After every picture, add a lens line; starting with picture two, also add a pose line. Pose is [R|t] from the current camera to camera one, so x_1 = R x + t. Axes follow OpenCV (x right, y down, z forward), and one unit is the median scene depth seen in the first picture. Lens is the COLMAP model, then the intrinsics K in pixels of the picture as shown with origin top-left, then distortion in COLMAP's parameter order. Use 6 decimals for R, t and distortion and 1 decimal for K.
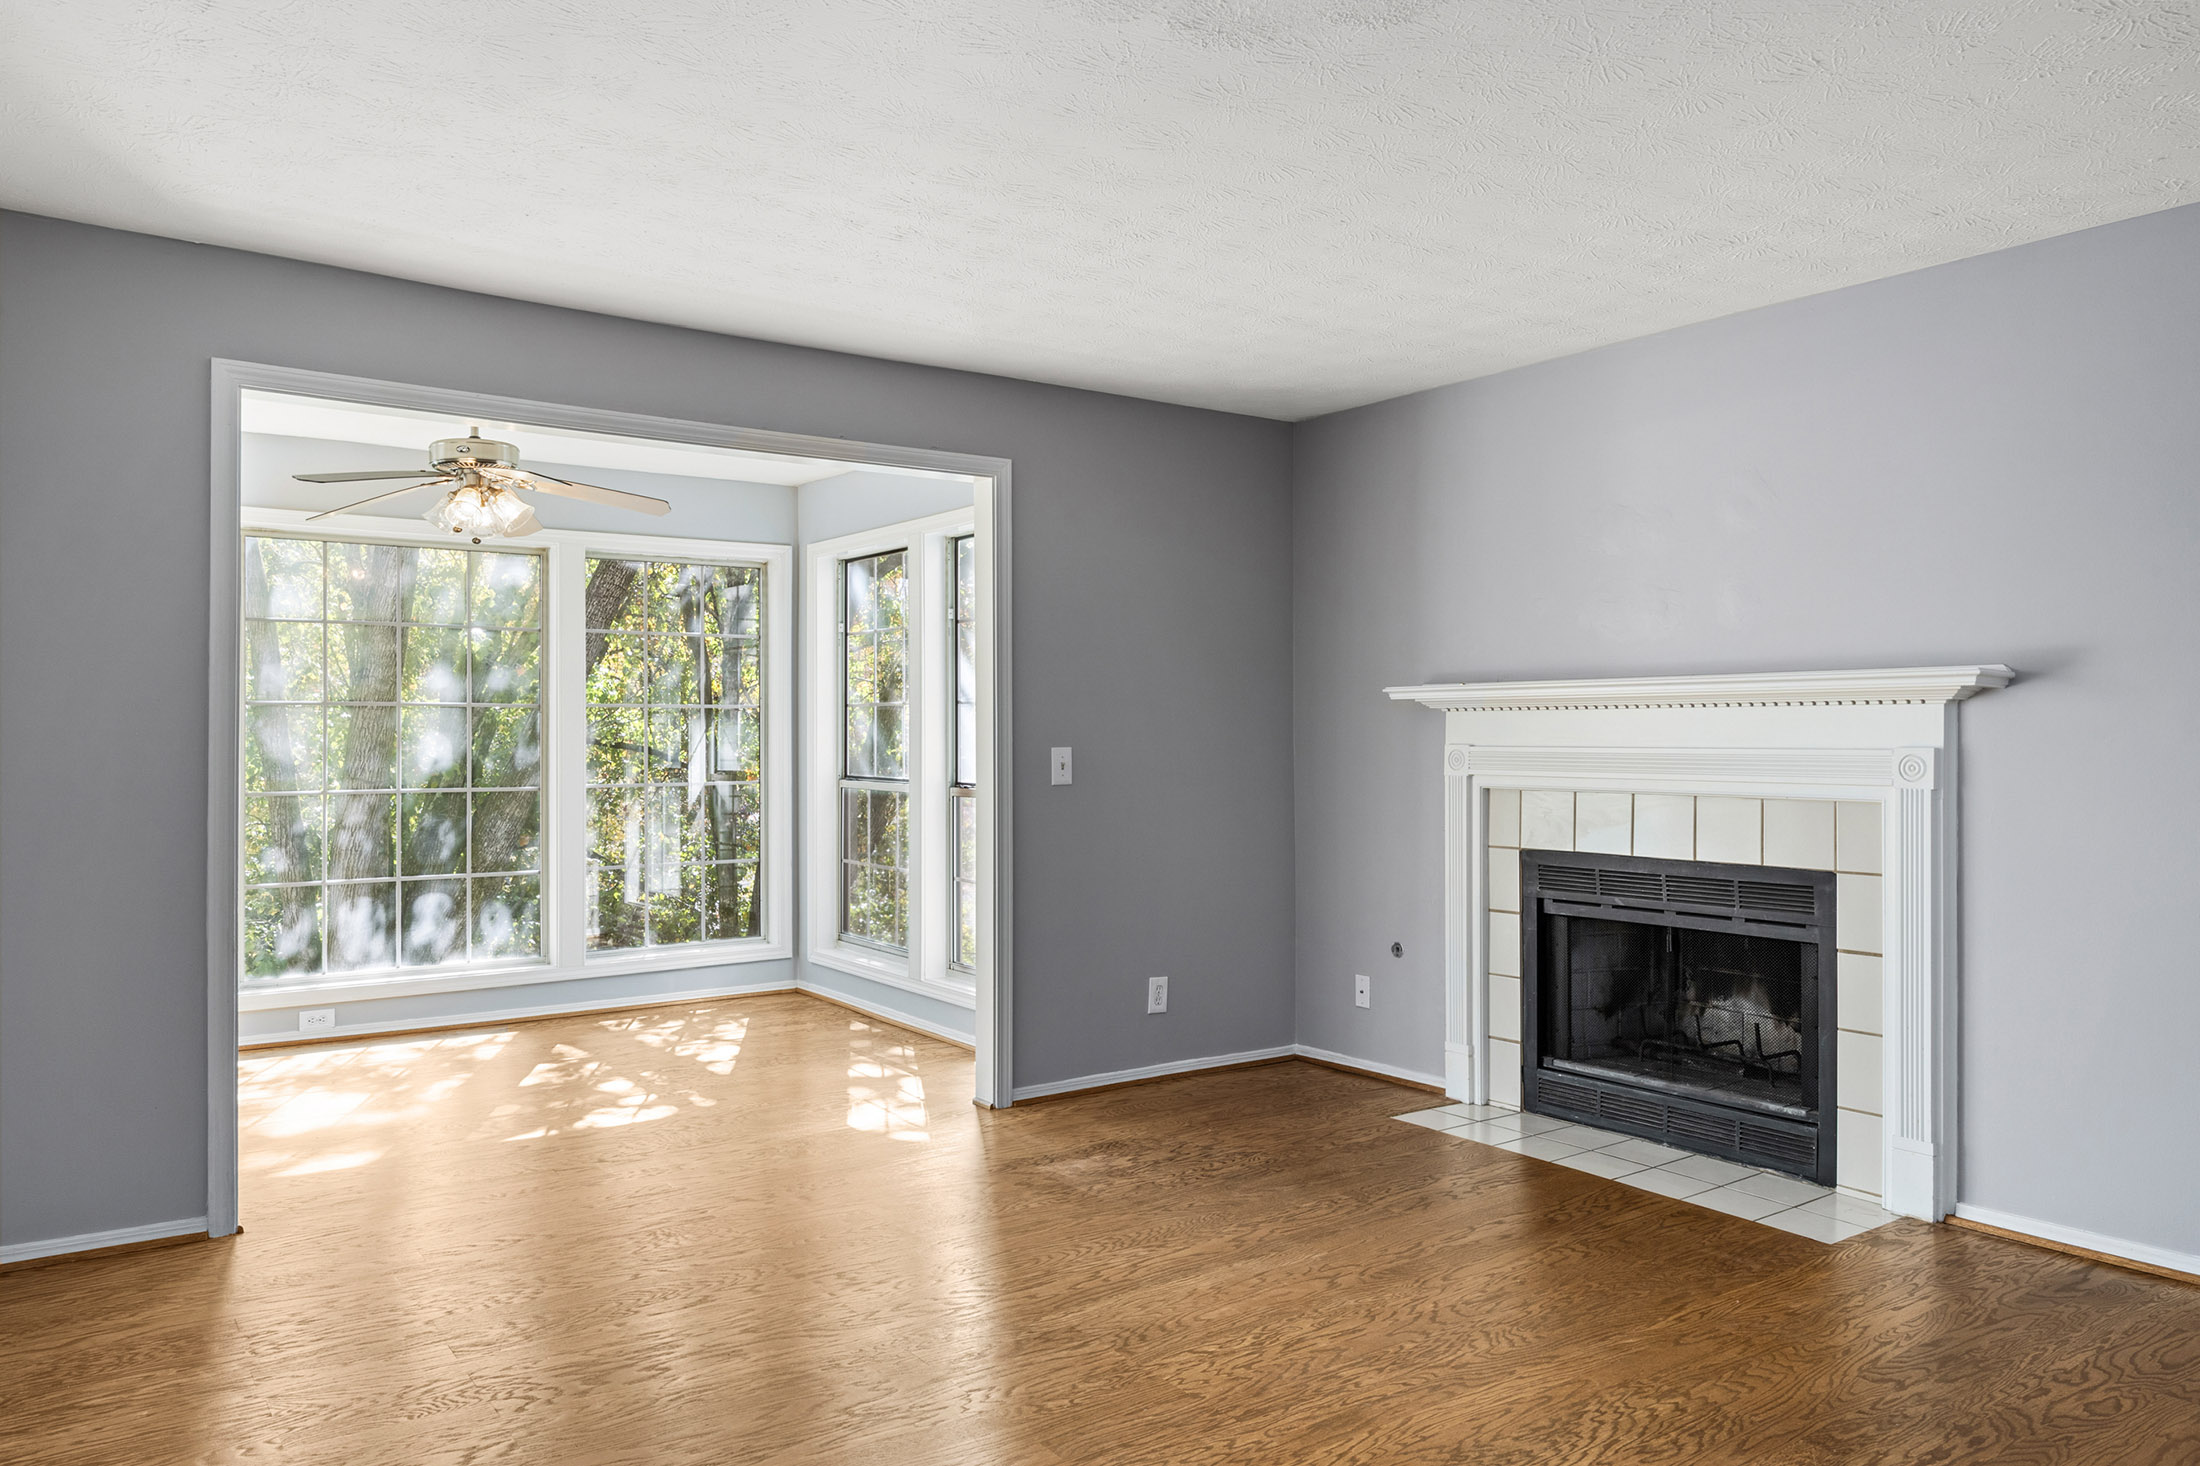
lens RADIAL K [[1531.8, 0, 1101.3], [0, 1531.8, 737.1], [0, 0, 1]] dist [0.000180, 0.007055]
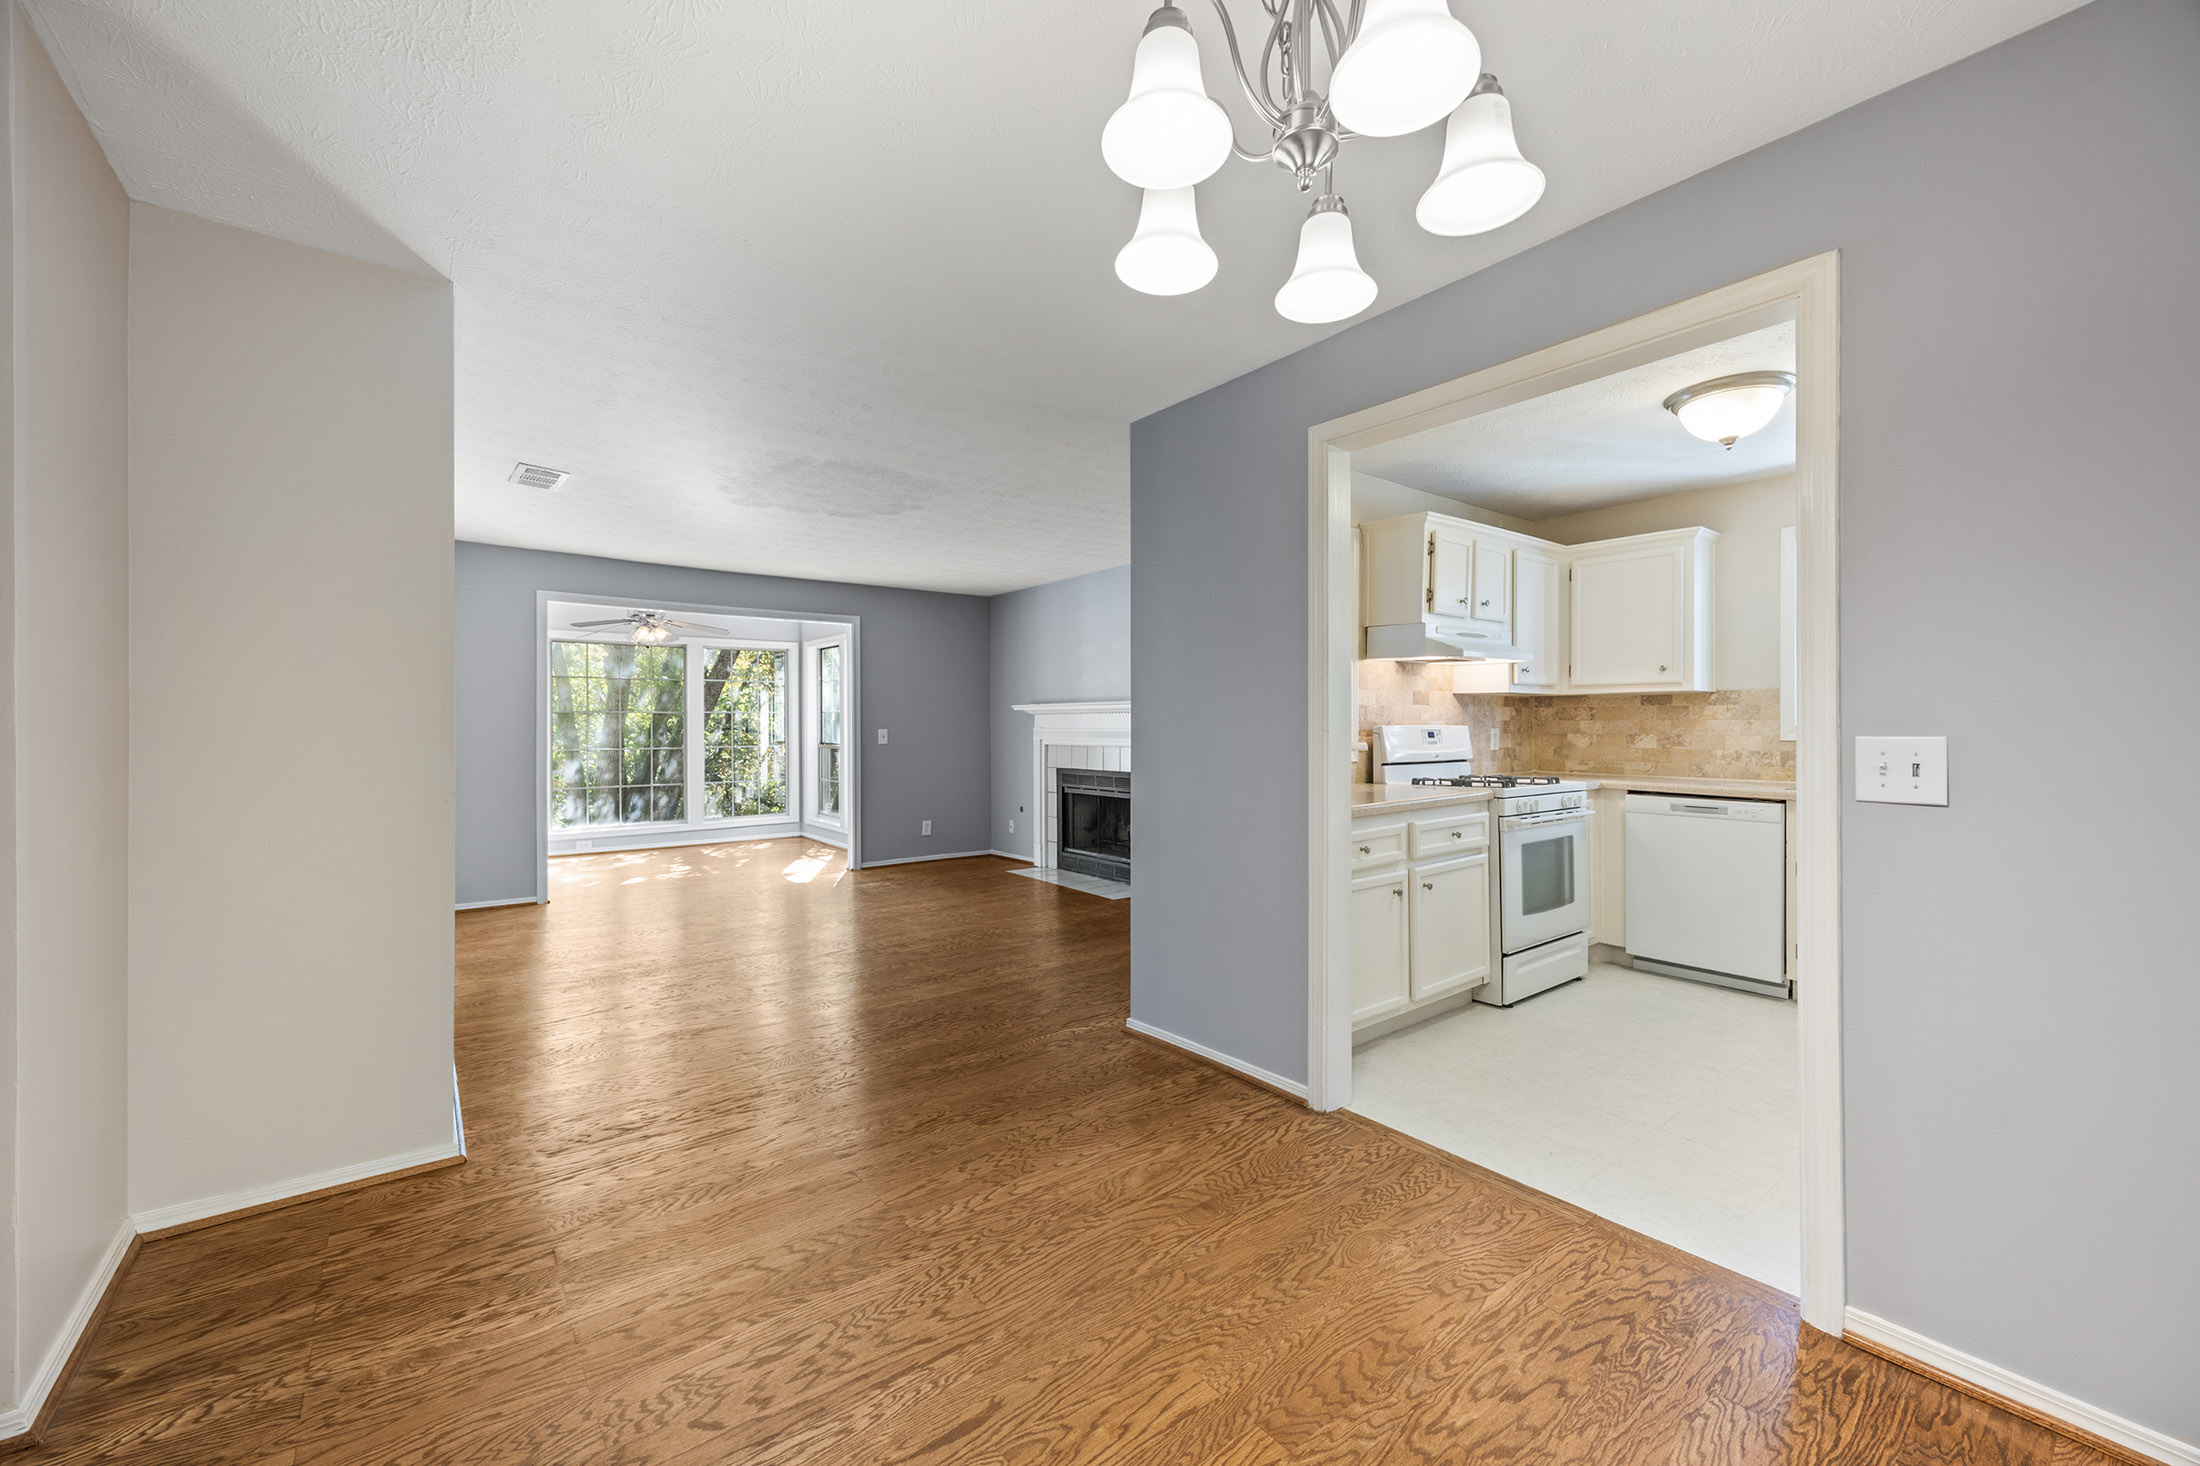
lens RADIAL K [[870.2, 0, 1096.7], [0, 870.2, 729.4], [0, 0, 1]] dist [0.003244, 0.000434]
pose [[0.999055, -0.004088, 0.043281, 0.281428], [0.003736, 0.999959, 0.008201, -0.004110], [-0.043313, -0.008032, 0.999029, -0.480936]]
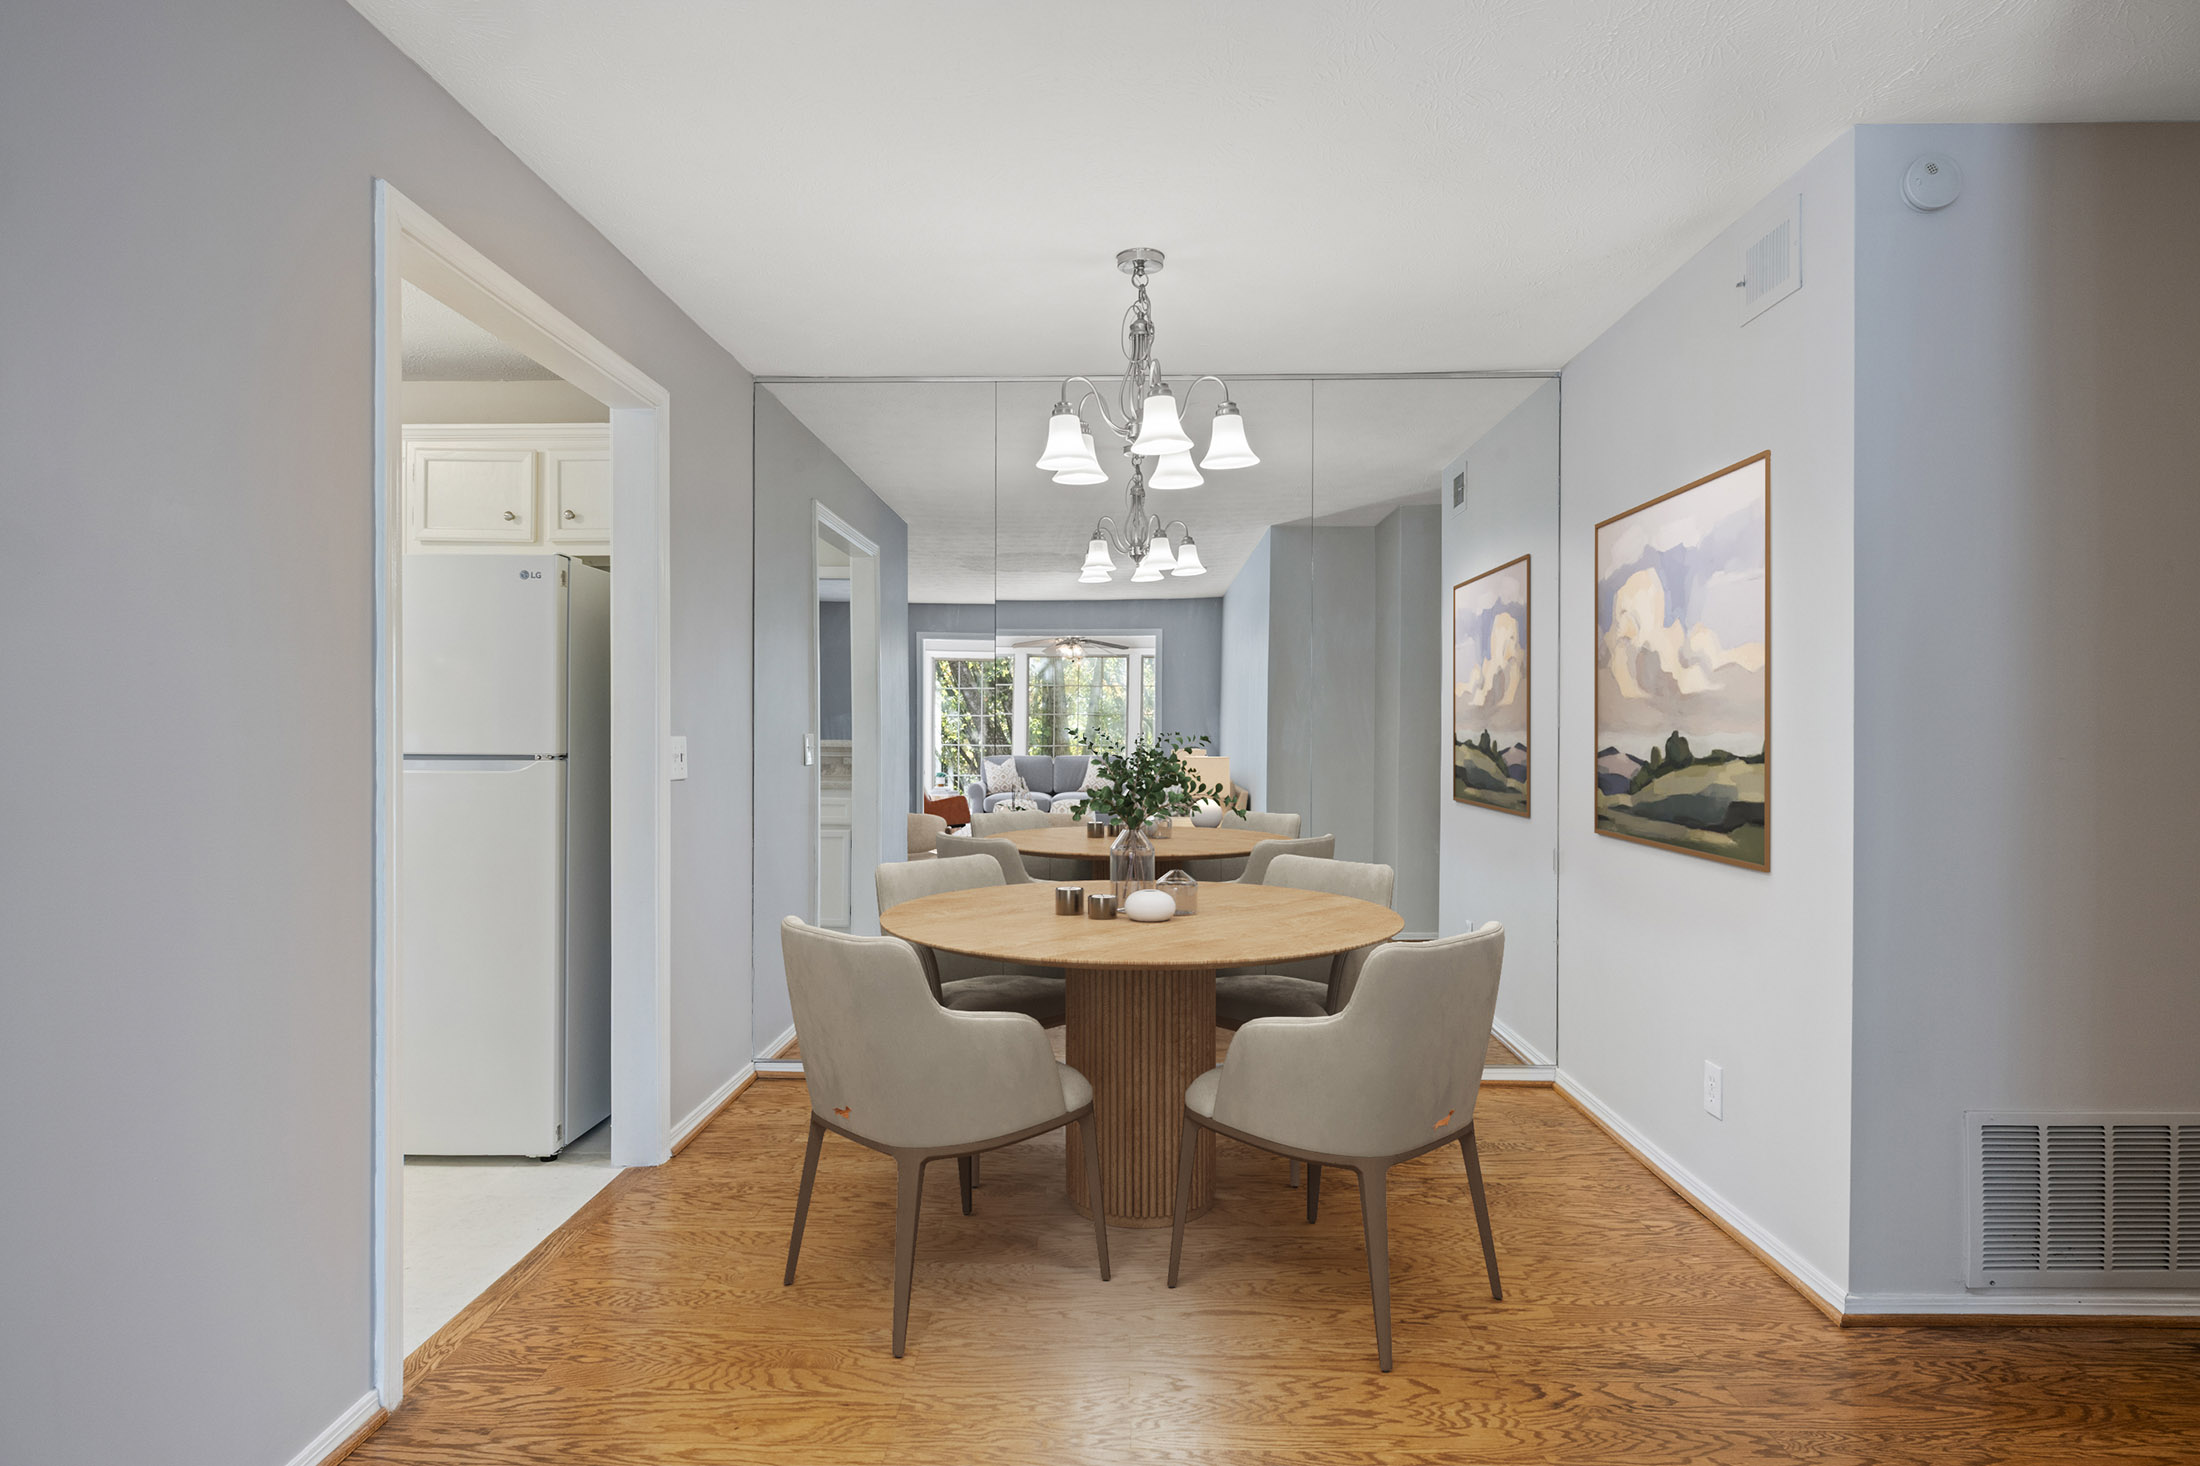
lens RADIAL K [[1190.3, 0, 1076.7], [0, 1190.3, 735.4], [0, 0, 1]] dist [-0.003215, -0.001639]
pose [[-0.787166, -0.005152, 0.616720, -0.010242], [-0.008141, 0.999965, -0.002038, 0.001239], [-0.616688, -0.006625, -0.787180, 0.251745]]
